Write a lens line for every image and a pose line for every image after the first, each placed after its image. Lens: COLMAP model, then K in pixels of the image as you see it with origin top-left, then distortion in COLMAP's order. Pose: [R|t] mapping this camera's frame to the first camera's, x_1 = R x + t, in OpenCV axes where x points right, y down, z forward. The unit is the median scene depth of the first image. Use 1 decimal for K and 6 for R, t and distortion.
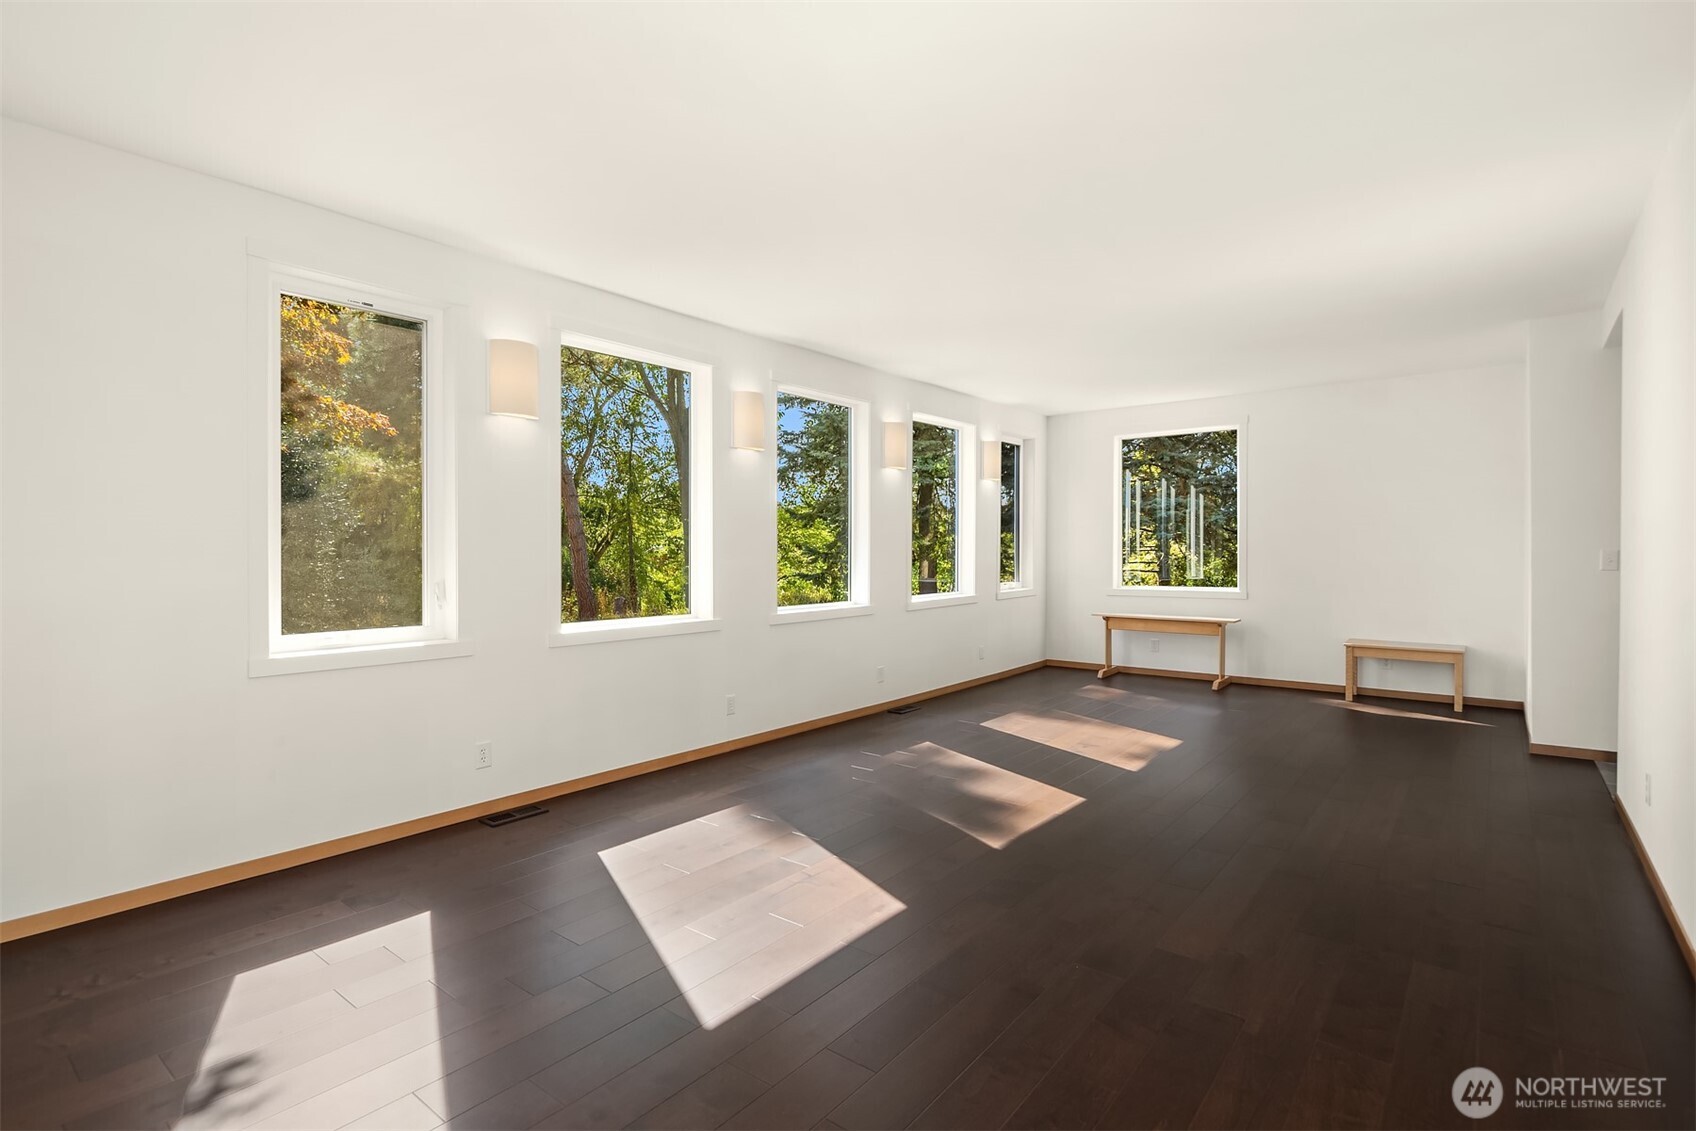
lens RADIAL K [[841.2, 0, 865.5], [0, 841.2, 556.7], [0, 0, 1]] dist [0.006677, -0.003695]
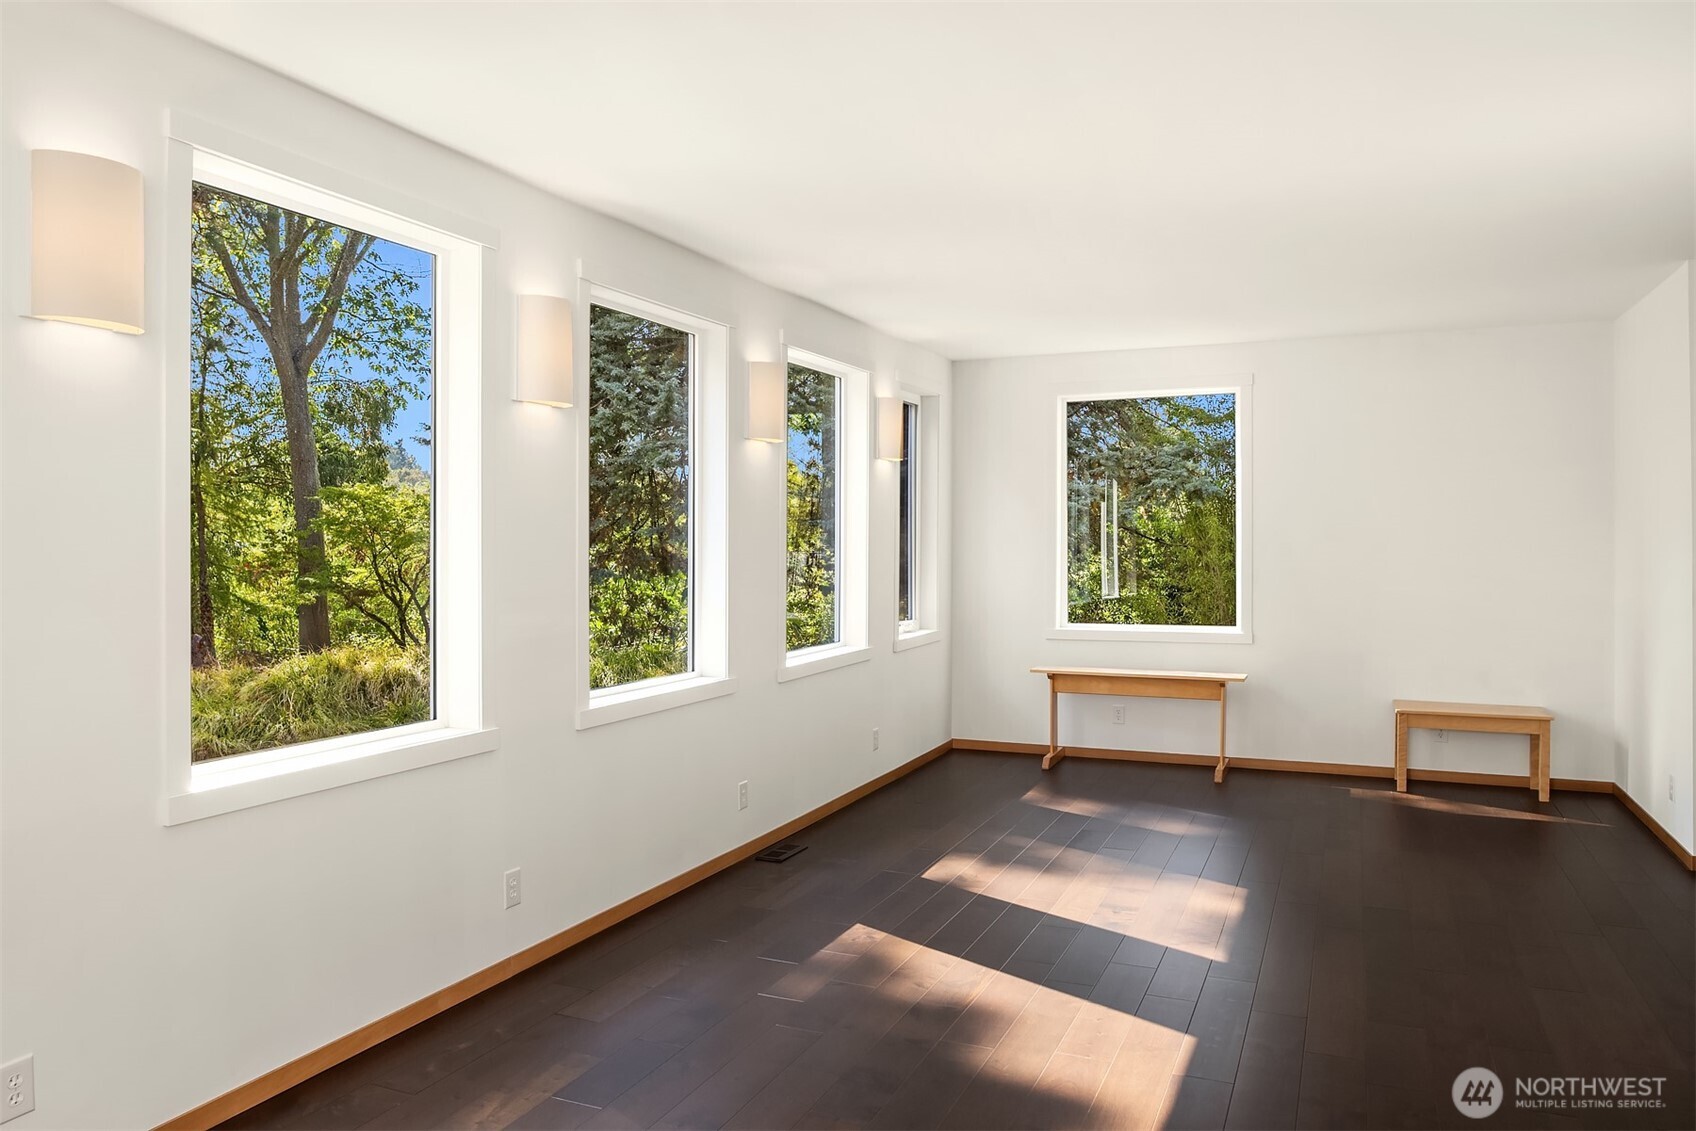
lens RADIAL K [[1210.3, 0, 874.4], [0, 1210.3, 548.3], [0, 0, 1]] dist [-0.038890, 0.020006]
pose [[0.968408, 0.001757, 0.249366, -0.081520], [-0.000477, 0.999986, -0.005194, -0.021015], [-0.249372, 0.004911, 0.968395, 0.133302]]
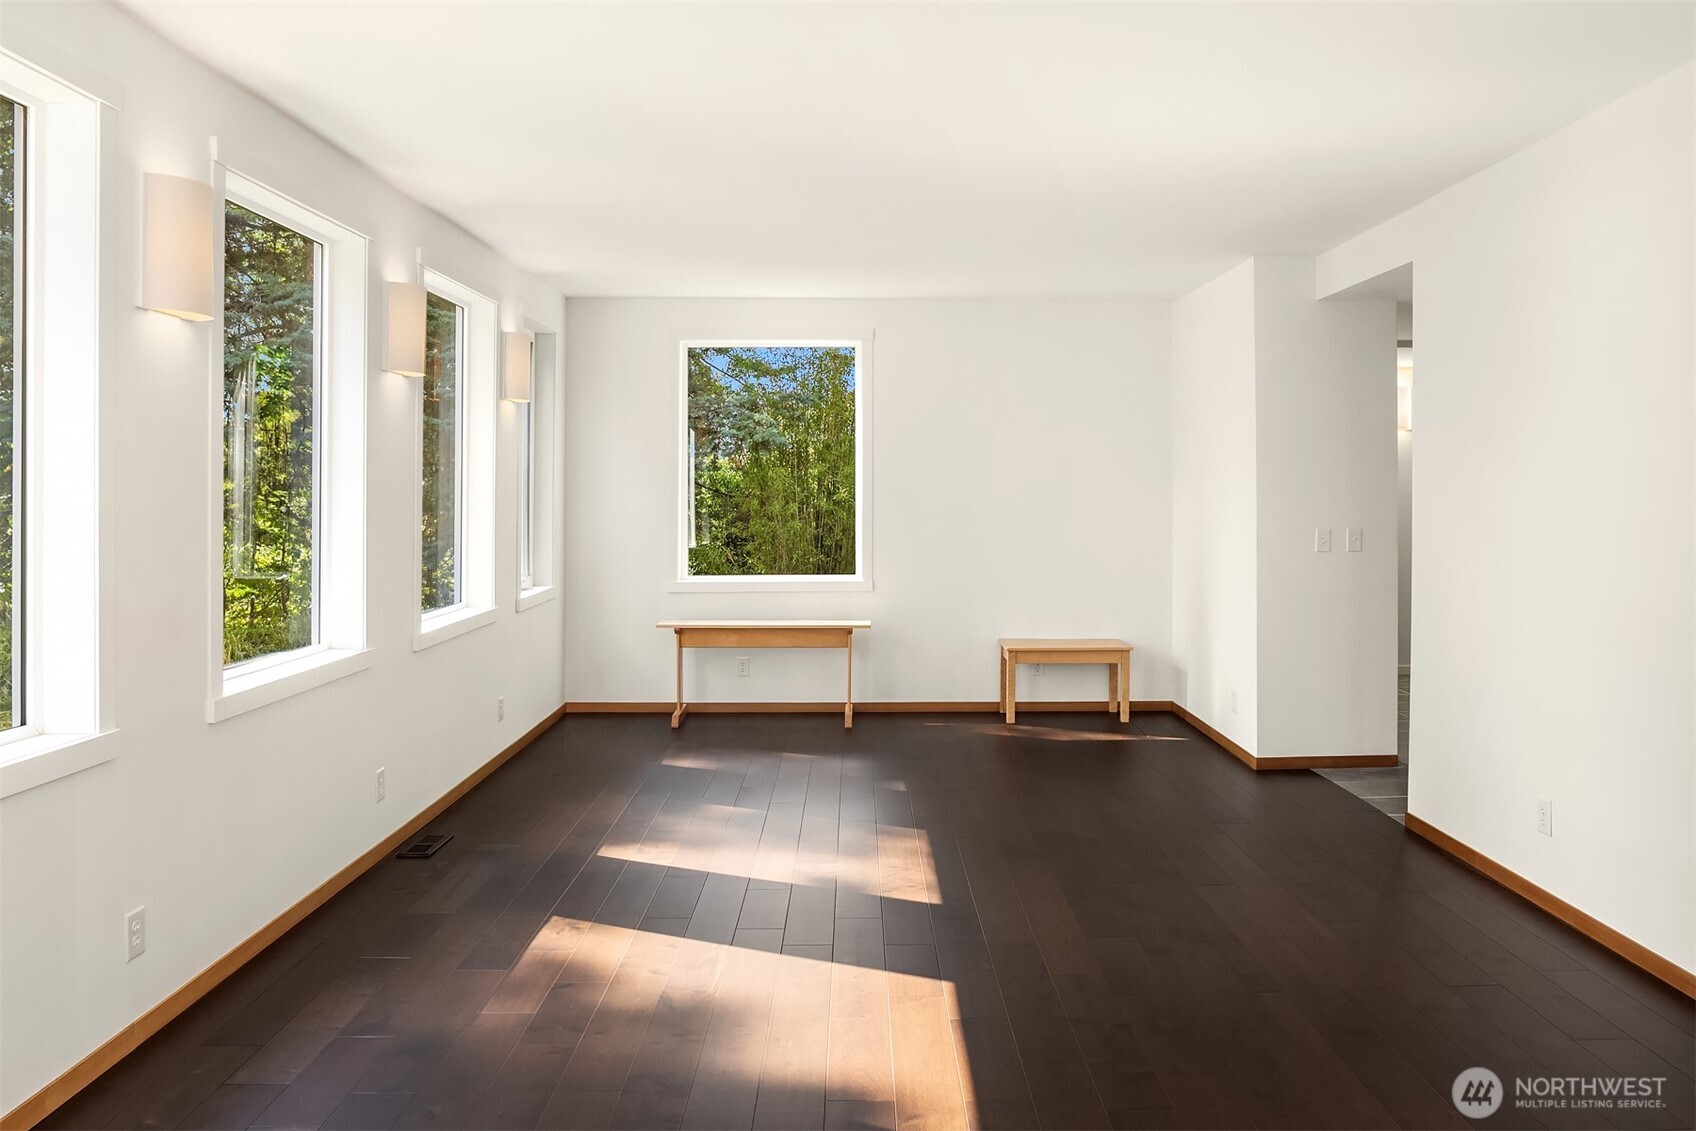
lens RADIAL K [[1210.3, 0, 873.7], [0, 1210.3, 500.5], [0, 0, 1]] dist [-0.038890, 0.020006]
pose [[0.769425, 0.001547, 0.638736, -0.181710], [0.001112, 0.999992, -0.003762, -0.020706], [-0.638737, 0.003605, 0.769417, 0.219576]]
